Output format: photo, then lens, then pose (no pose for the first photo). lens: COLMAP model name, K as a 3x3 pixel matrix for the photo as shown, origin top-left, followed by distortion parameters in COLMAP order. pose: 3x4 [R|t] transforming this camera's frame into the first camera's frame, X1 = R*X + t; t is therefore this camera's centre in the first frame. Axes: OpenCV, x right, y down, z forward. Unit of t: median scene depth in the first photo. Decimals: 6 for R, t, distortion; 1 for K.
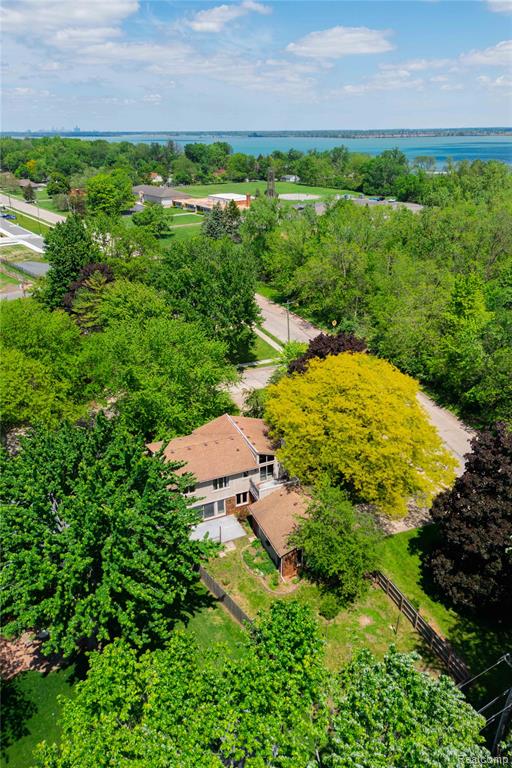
lens RADIAL K [[540.0, 0, 256.0], [0, 540.0, 384.0], [0, 0, 1]] dist [0.101799, -0.116236]
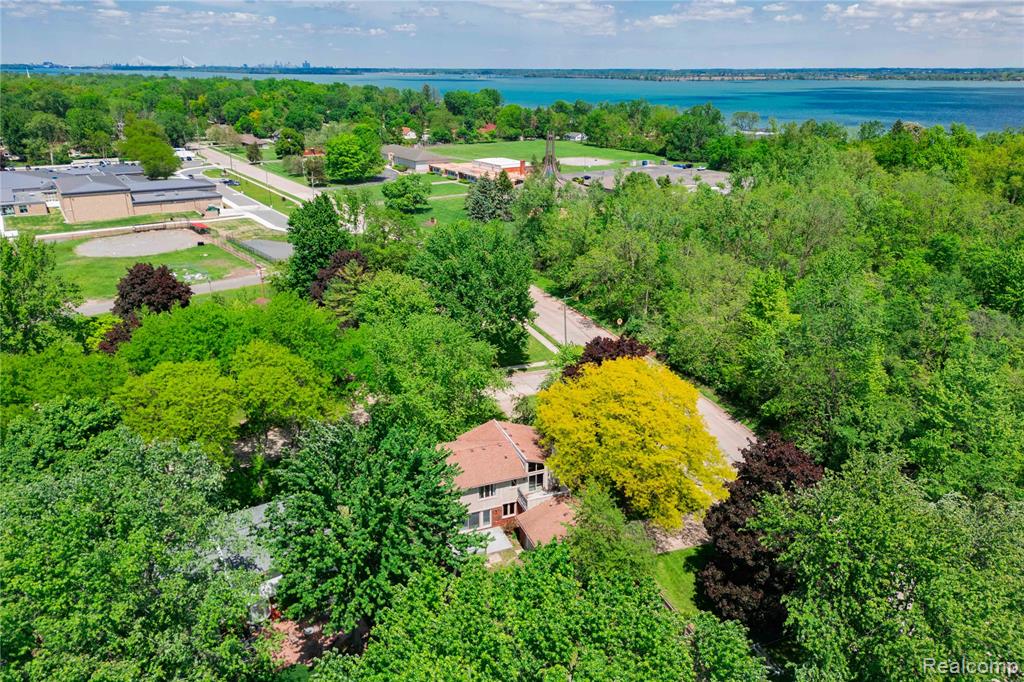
lens RADIAL K [[719.9, 0, 502.9], [0, 719.9, 342.7], [0, 0, 1]] dist [0.101799, -0.116236]
pose [[0.999154, 0.021887, -0.034820, 0.000370], [-0.024317, 0.997181, -0.070987, 0.007388], [0.033168, 0.071774, 0.996869, -0.162765]]
